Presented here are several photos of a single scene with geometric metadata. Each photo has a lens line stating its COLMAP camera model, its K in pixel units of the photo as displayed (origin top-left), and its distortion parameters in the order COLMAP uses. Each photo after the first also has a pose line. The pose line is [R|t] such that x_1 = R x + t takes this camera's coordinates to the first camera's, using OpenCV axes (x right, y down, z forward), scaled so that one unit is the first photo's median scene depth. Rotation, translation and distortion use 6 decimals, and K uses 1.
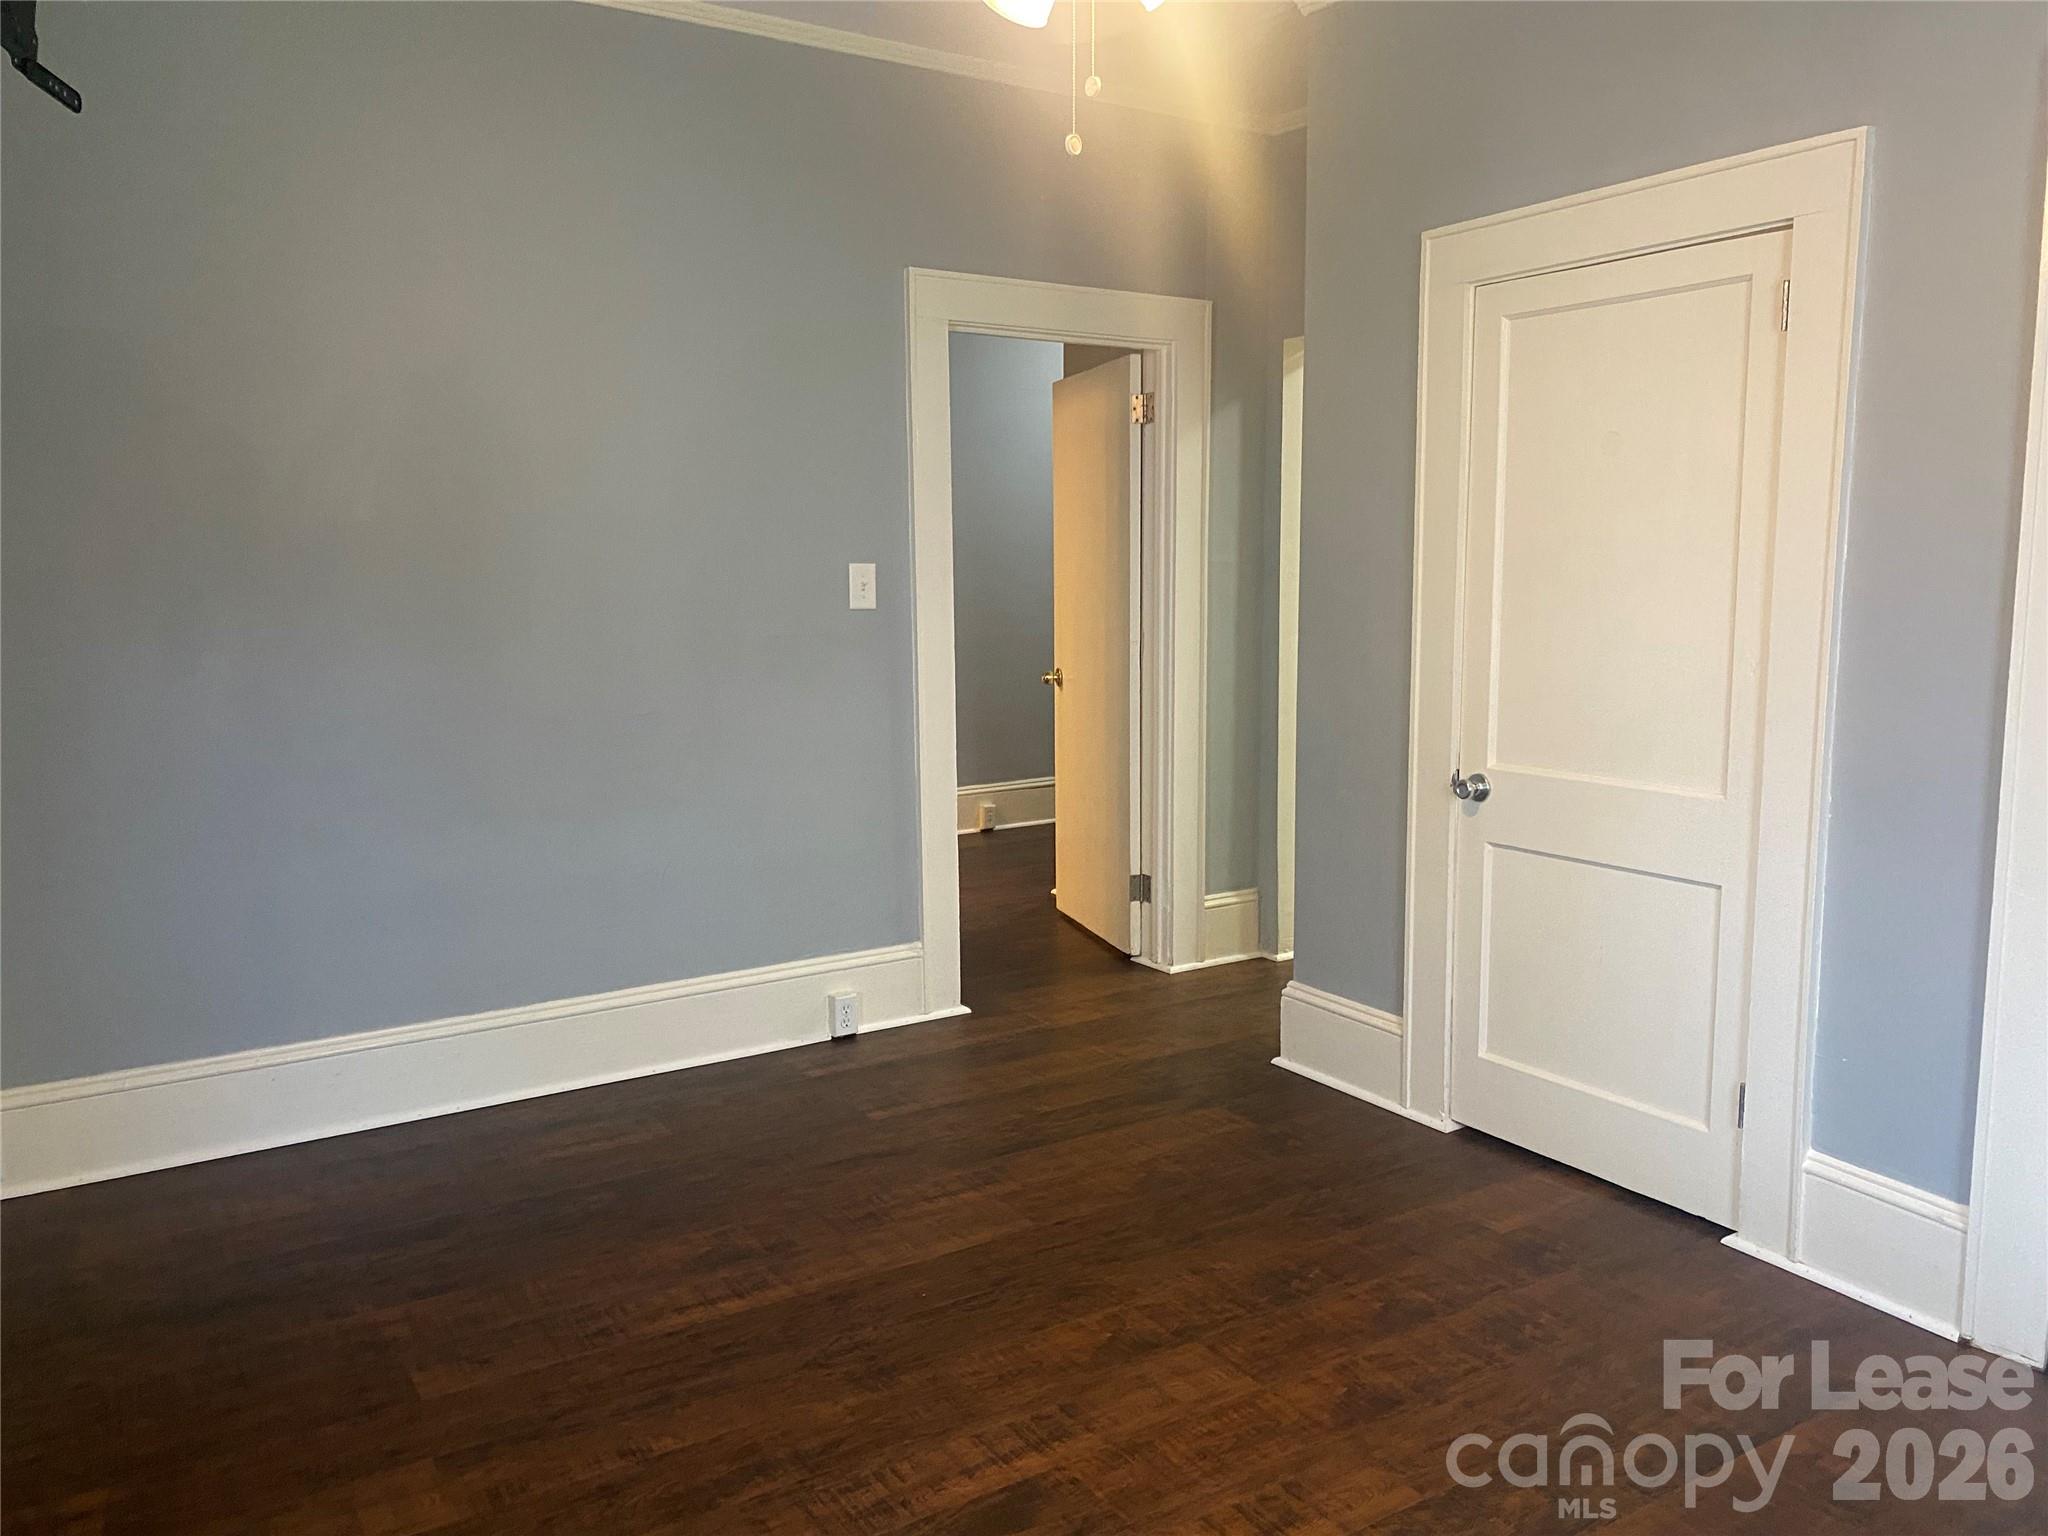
lens RADIAL K [[1563.9, 0, 1038.9], [0, 1563.9, 762.8], [0, 0, 1]] dist [0.047683, -0.048253]
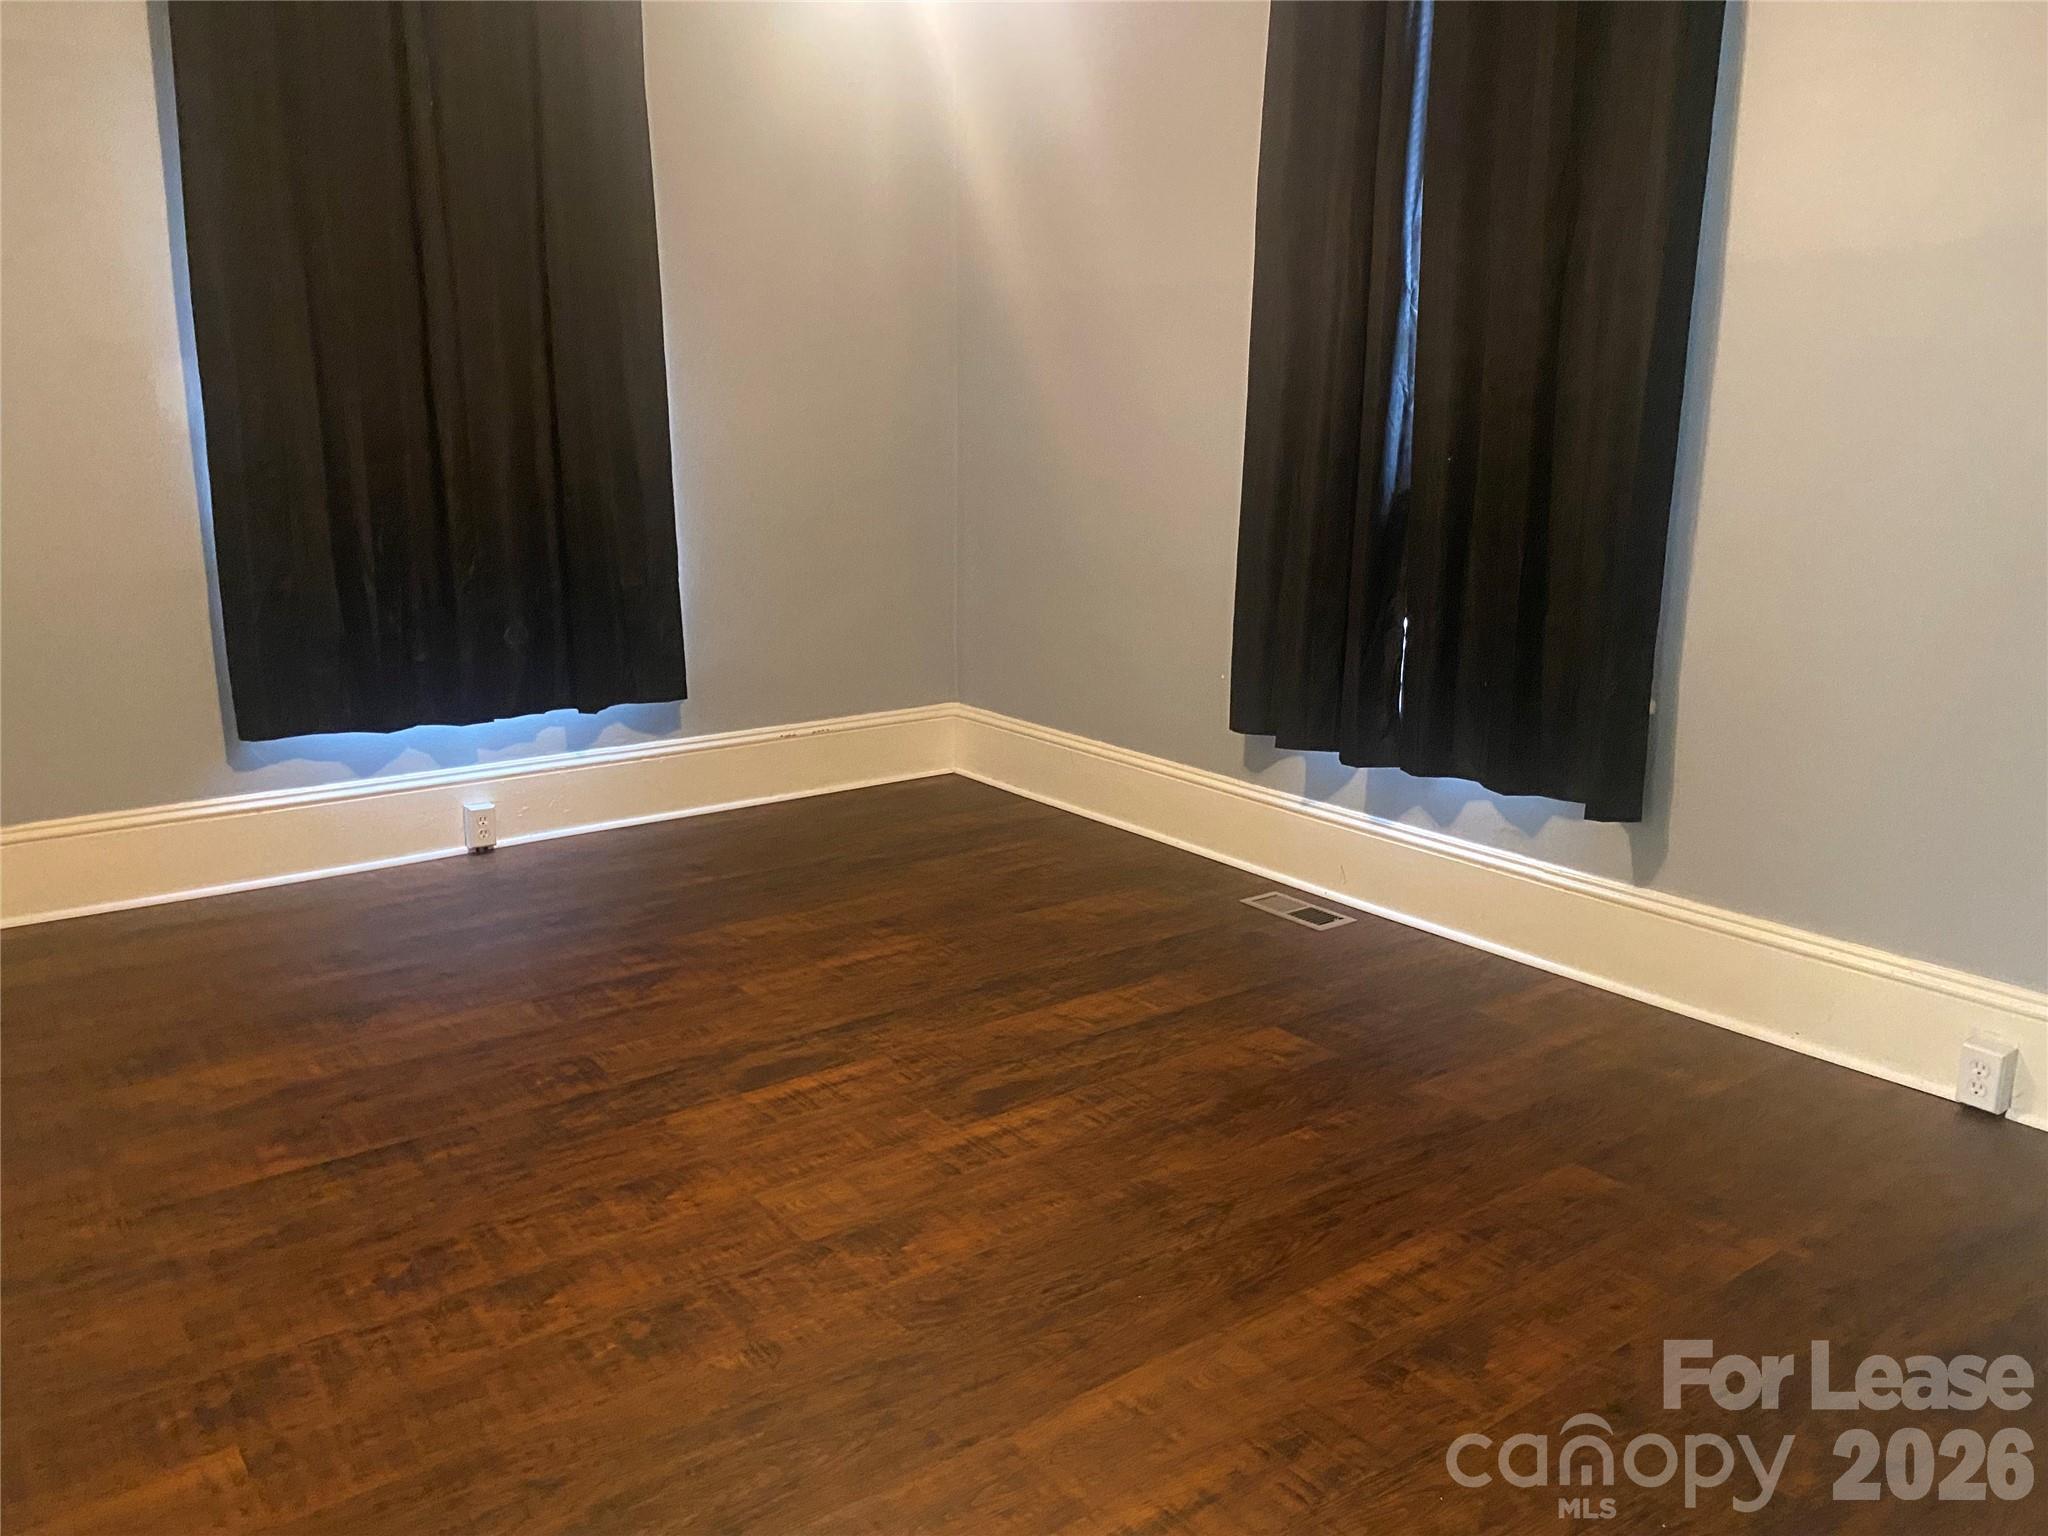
lens RADIAL K [[1563.9, 0, 1017.5], [0, 1563.9, 769.8], [0, 0, 1]] dist [0.047683, -0.048253]
pose [[-0.998106, 0.012768, -0.060179, 0.031139], [-0.009270, 0.935839, 0.352306, -0.183724], [0.060817, 0.352196, -0.933948, 1.697265]]
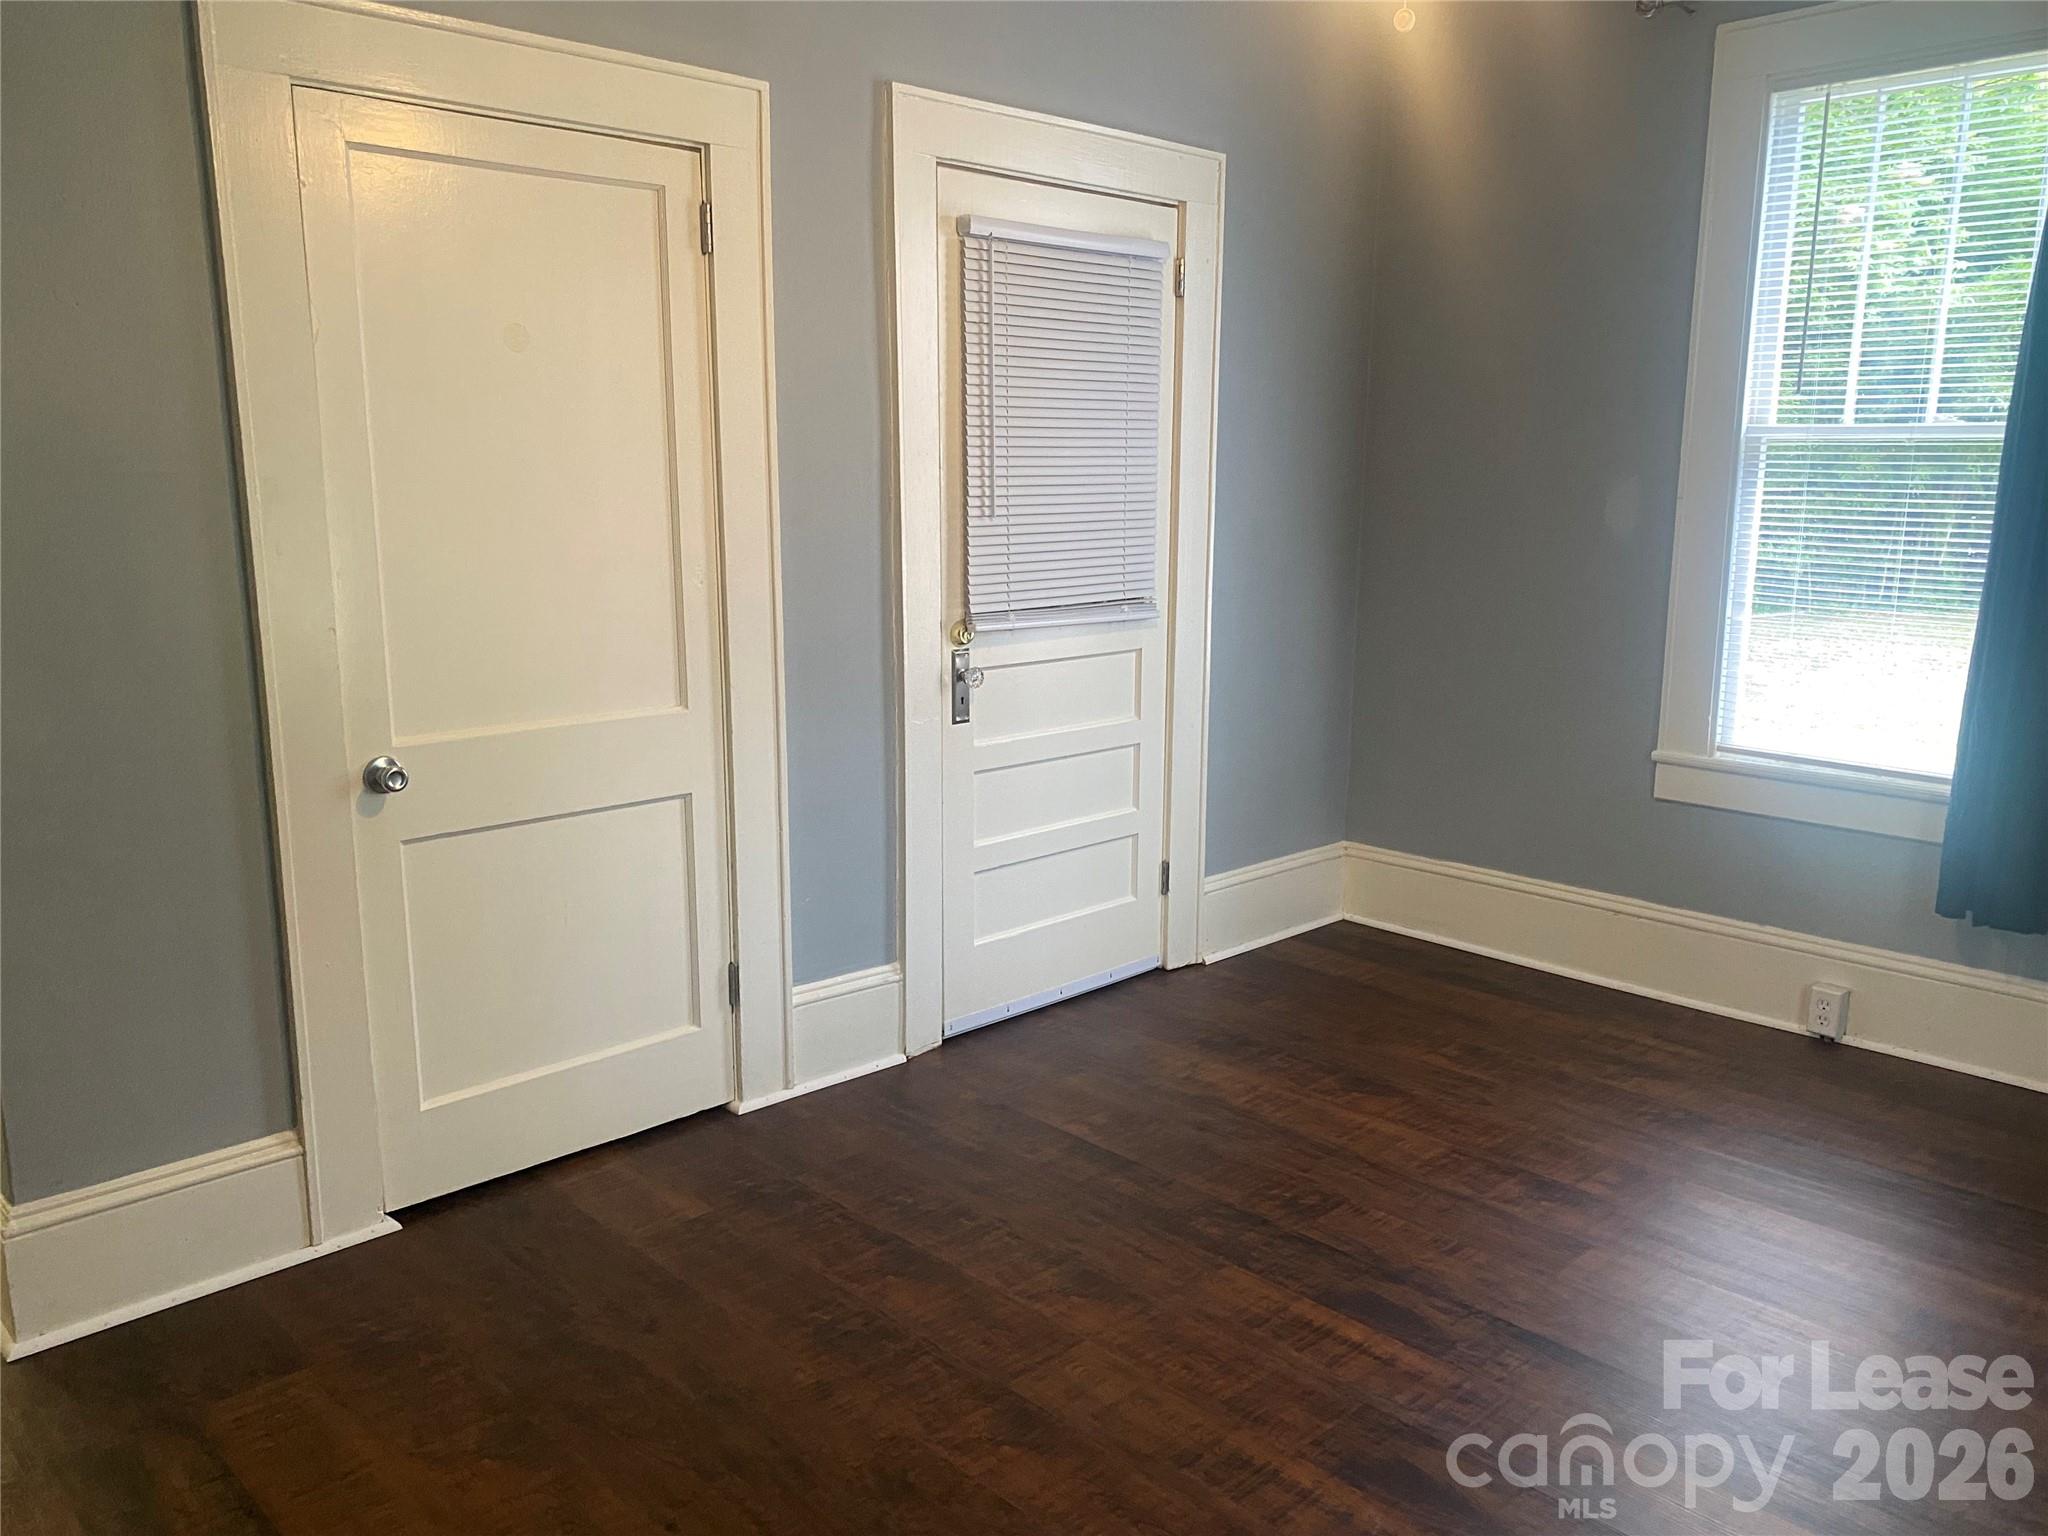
lens RADIAL K [[1563.9, 0, 1034.7], [0, 1563.9, 774.4], [0, 0, 1]] dist [0.047683, -0.048253]
pose [[-0.189079, -0.190961, 0.963215, -0.664068], [0.125860, 0.968105, 0.216636, -0.142928], [-0.973863, 0.162191, -0.159014, 1.047202]]
